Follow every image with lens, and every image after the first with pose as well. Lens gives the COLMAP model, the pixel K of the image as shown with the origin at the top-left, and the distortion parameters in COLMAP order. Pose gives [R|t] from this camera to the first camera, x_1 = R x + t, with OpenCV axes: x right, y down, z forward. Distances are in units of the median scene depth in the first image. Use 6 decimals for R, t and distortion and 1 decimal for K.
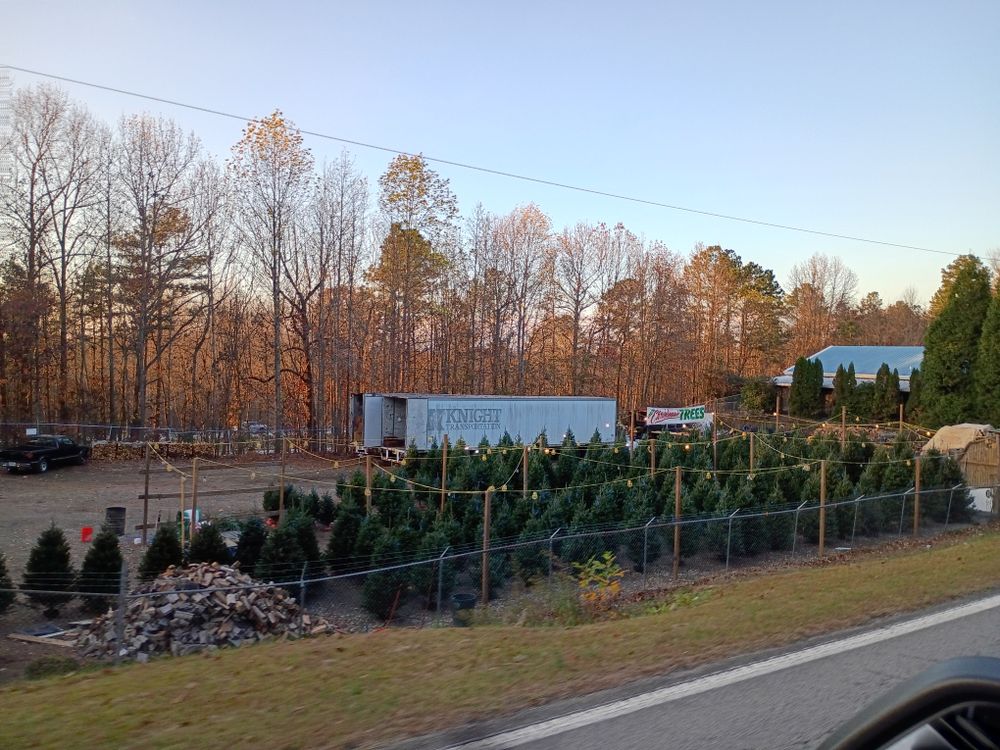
lens RADIAL K [[825.1, 0, 500.0], [0, 825.1, 375.0], [0, 0, 1]] dist [0.063133, -0.078991]
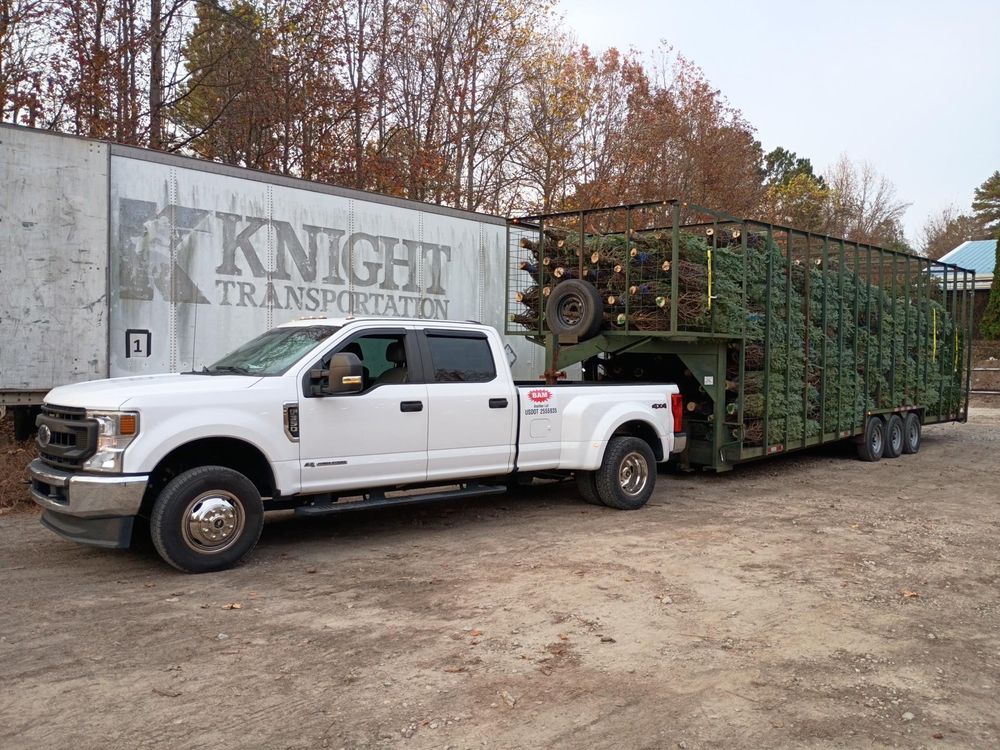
lens RADIAL K [[825.1, 0, 500.0], [0, 825.1, 375.0], [0, 0, 1]] dist [0.063133, -0.078991]
pose [[0.993767, -0.019795, 0.109704, -0.006575], [0.018069, 0.999697, 0.016710, 0.039852], [-0.110001, -0.014624, 0.993824, 0.367075]]
